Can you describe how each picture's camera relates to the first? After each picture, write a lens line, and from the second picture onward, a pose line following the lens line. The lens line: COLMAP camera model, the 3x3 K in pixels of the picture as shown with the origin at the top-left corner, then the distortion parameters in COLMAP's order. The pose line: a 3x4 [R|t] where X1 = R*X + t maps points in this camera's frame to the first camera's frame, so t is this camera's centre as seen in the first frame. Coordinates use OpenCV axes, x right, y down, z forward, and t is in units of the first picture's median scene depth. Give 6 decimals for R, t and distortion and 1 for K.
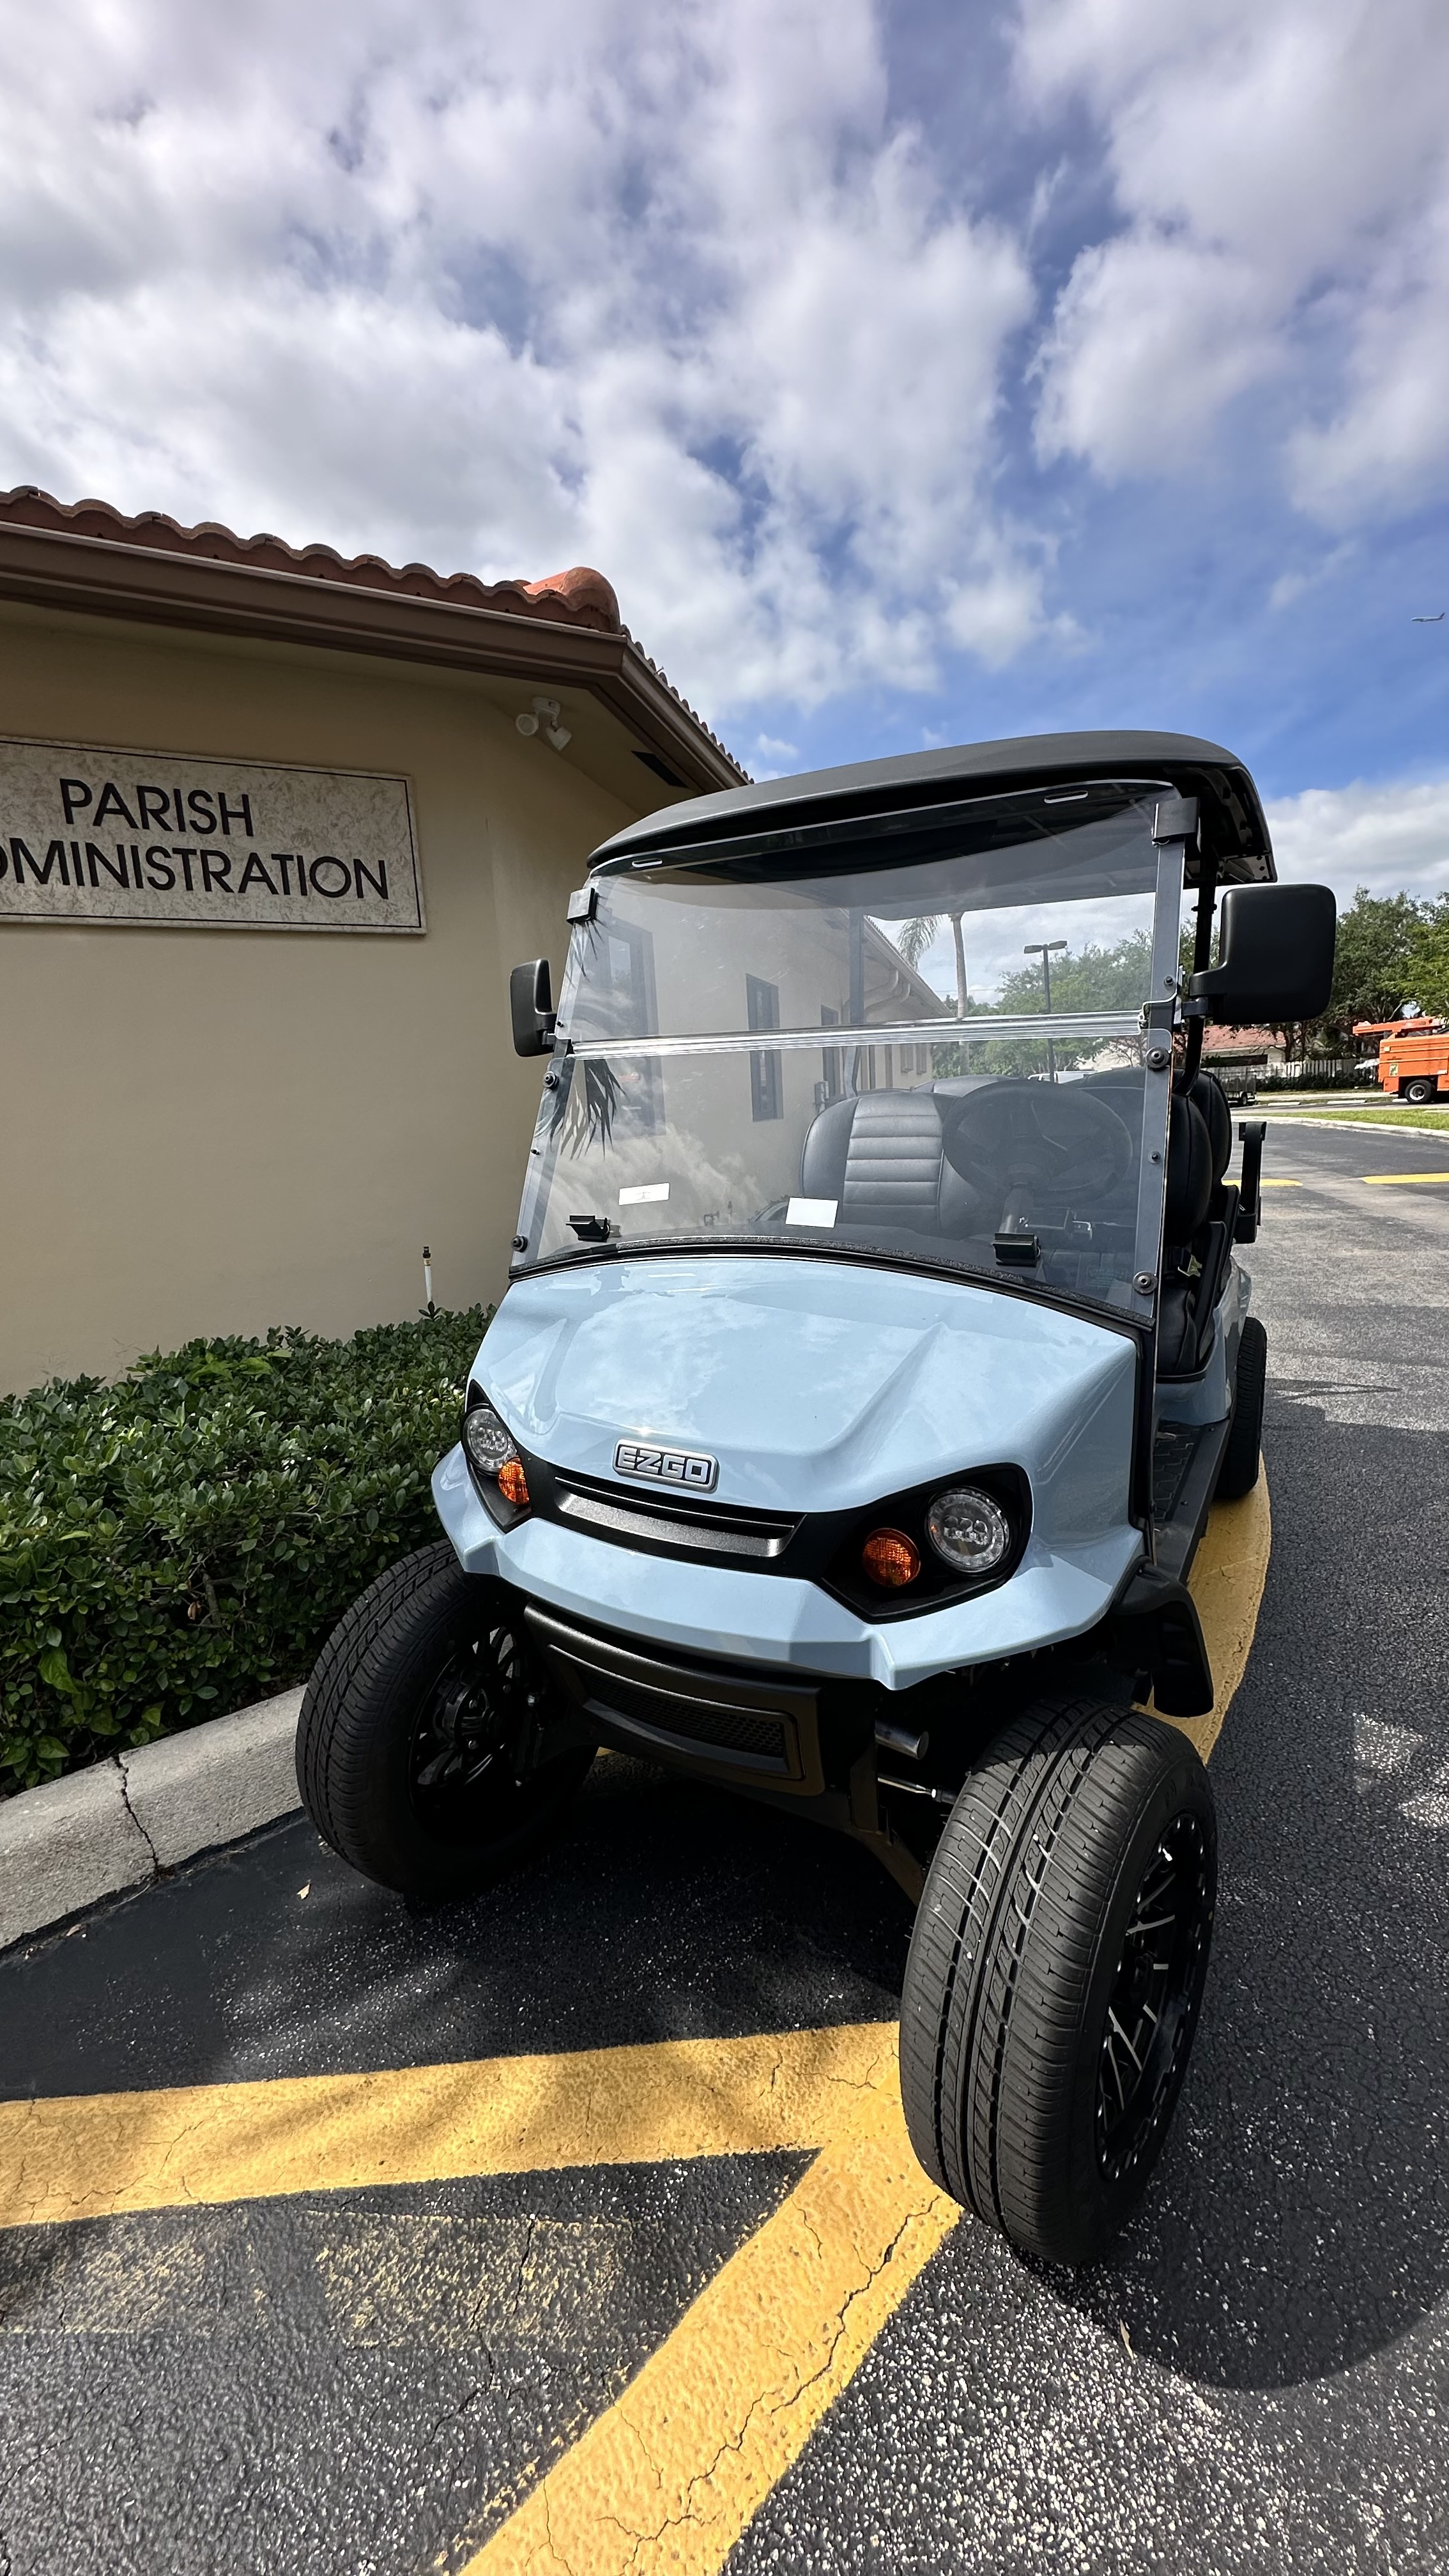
lens RADIAL K [[1047.3, 0, 713.4], [0, 1047.3, 1290.2], [0, 0, 1]] dist [-0.002378, 0.000722]
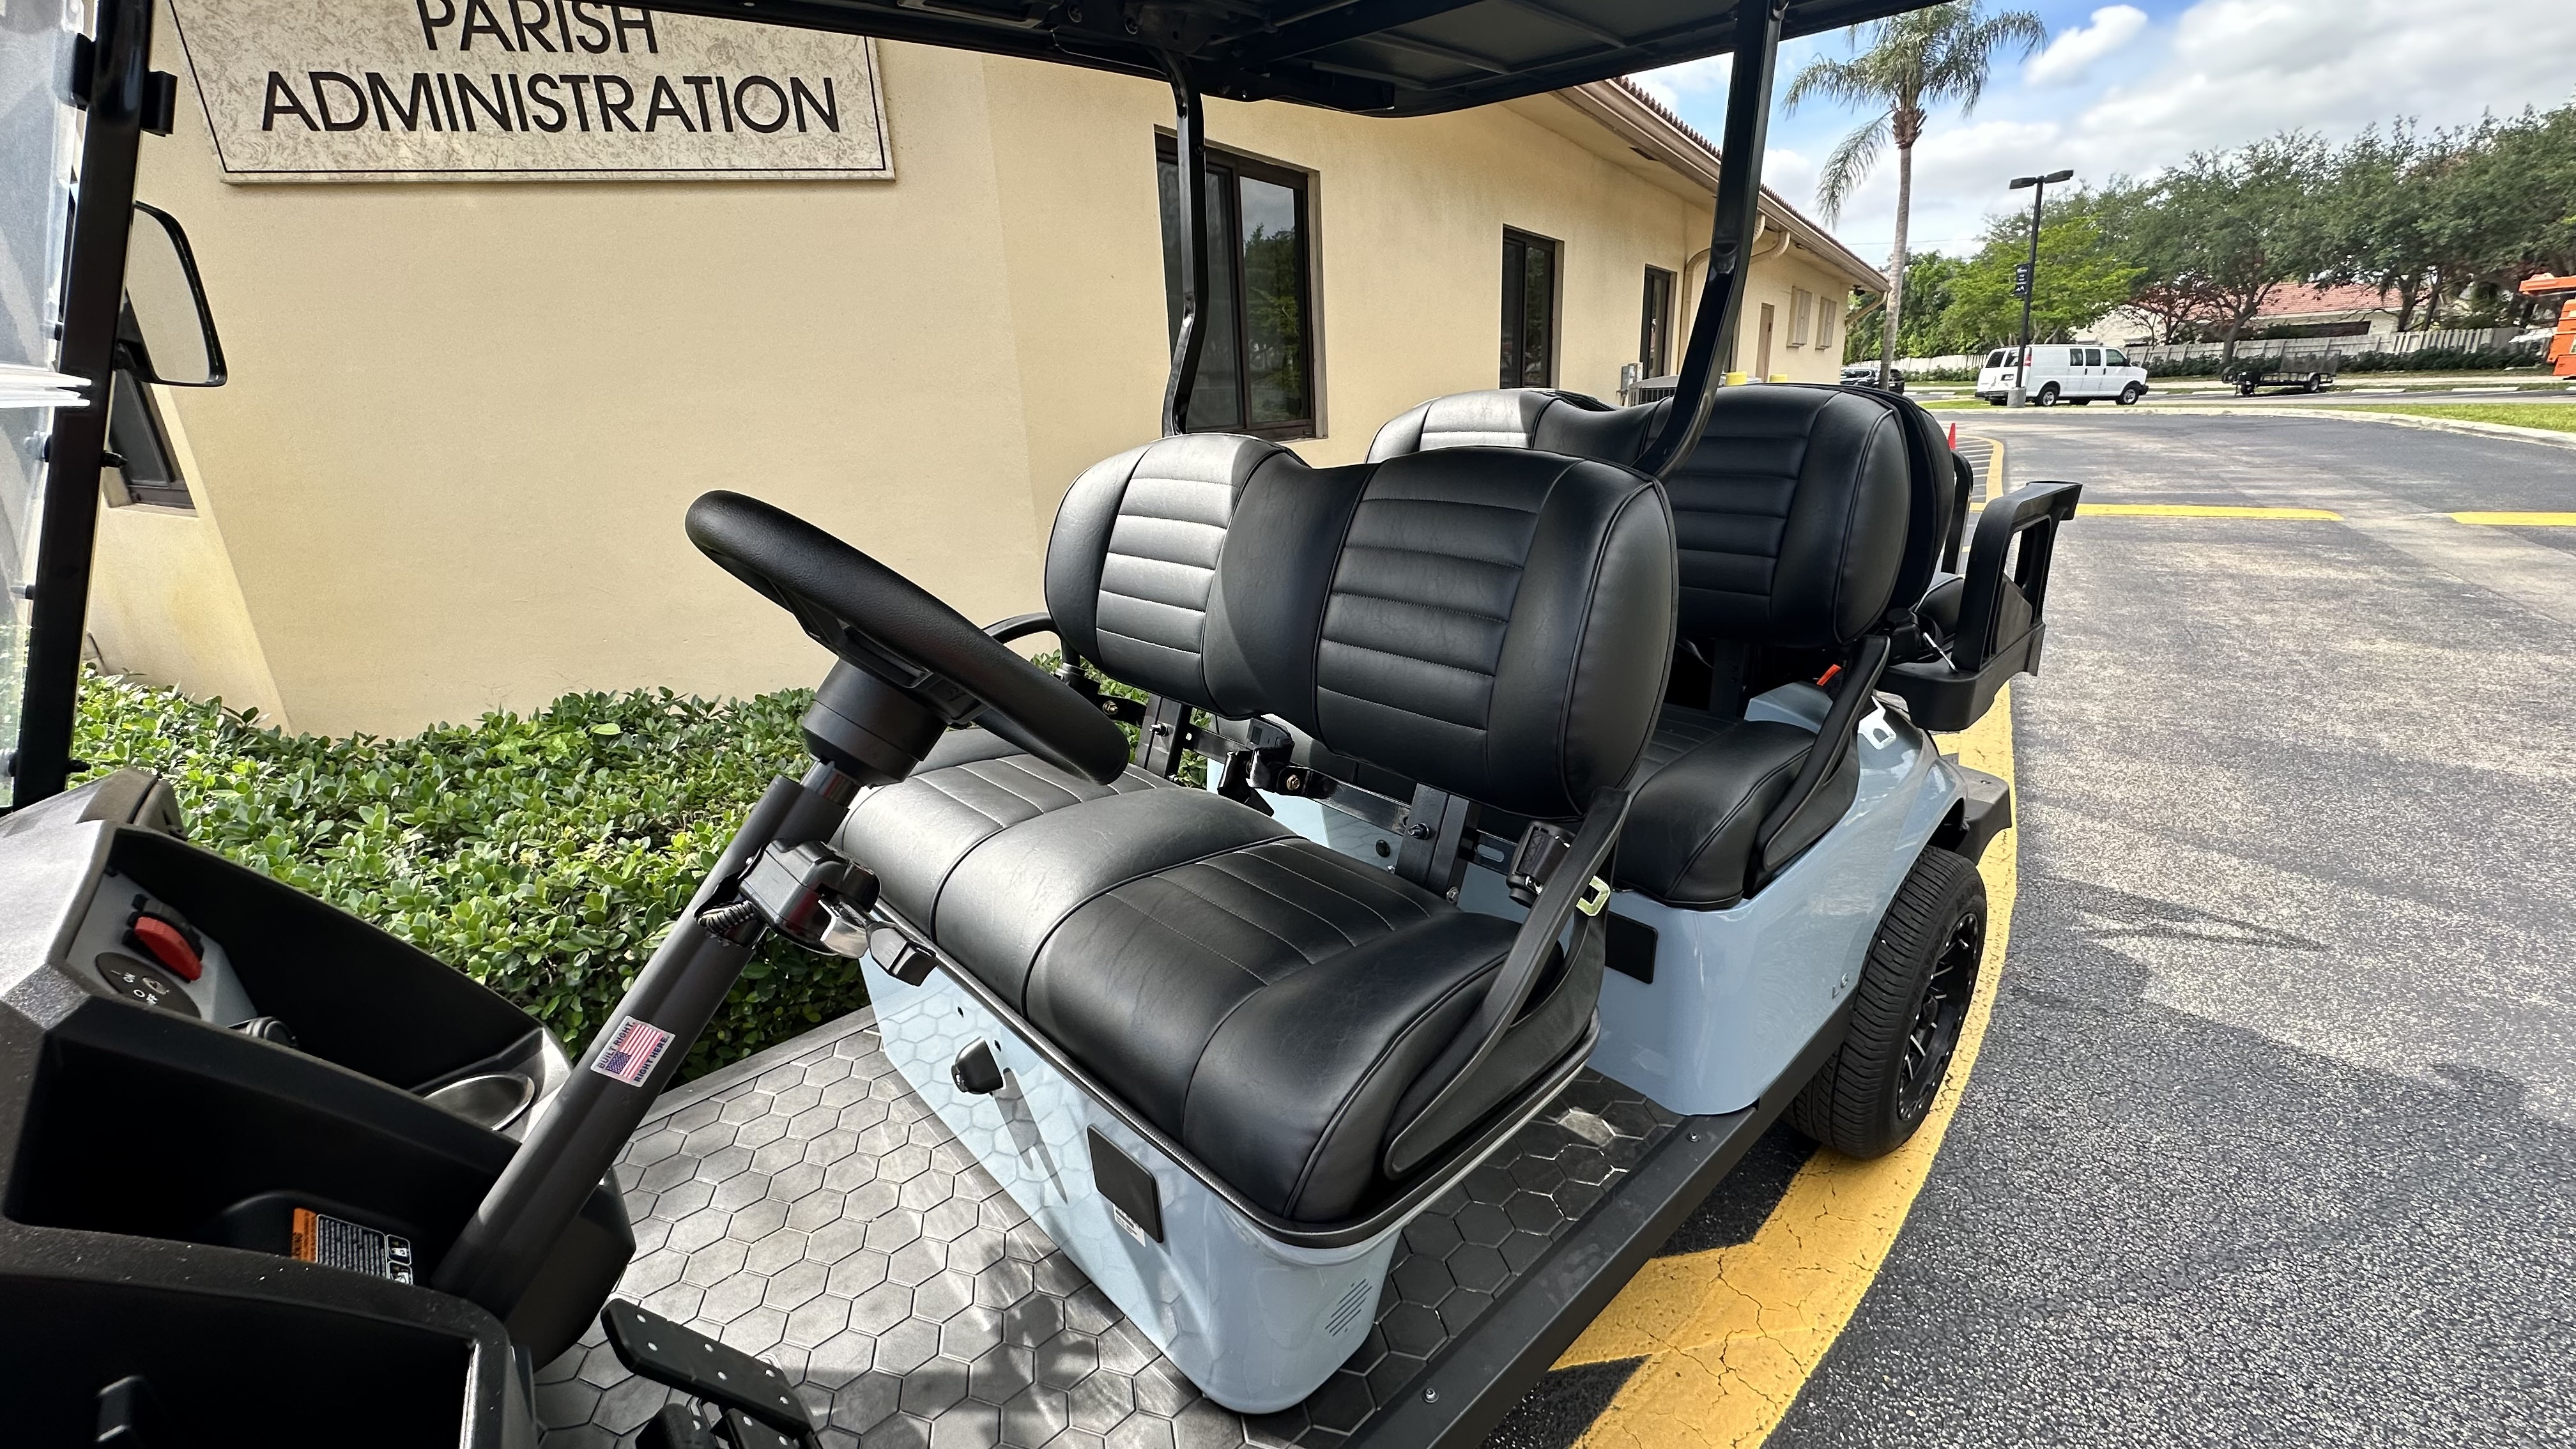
lens RADIAL K [[1047.3, 0, 1291.5], [0, 1047.3, 725.3], [0, 0, 1]] dist [-0.002378, 0.000722]
pose [[0.955905, 0.100681, -0.275877, 0.269943], [-0.059823, 0.986457, 0.152722, -0.083812], [0.287517, -0.129484, 0.948983, 0.320887]]
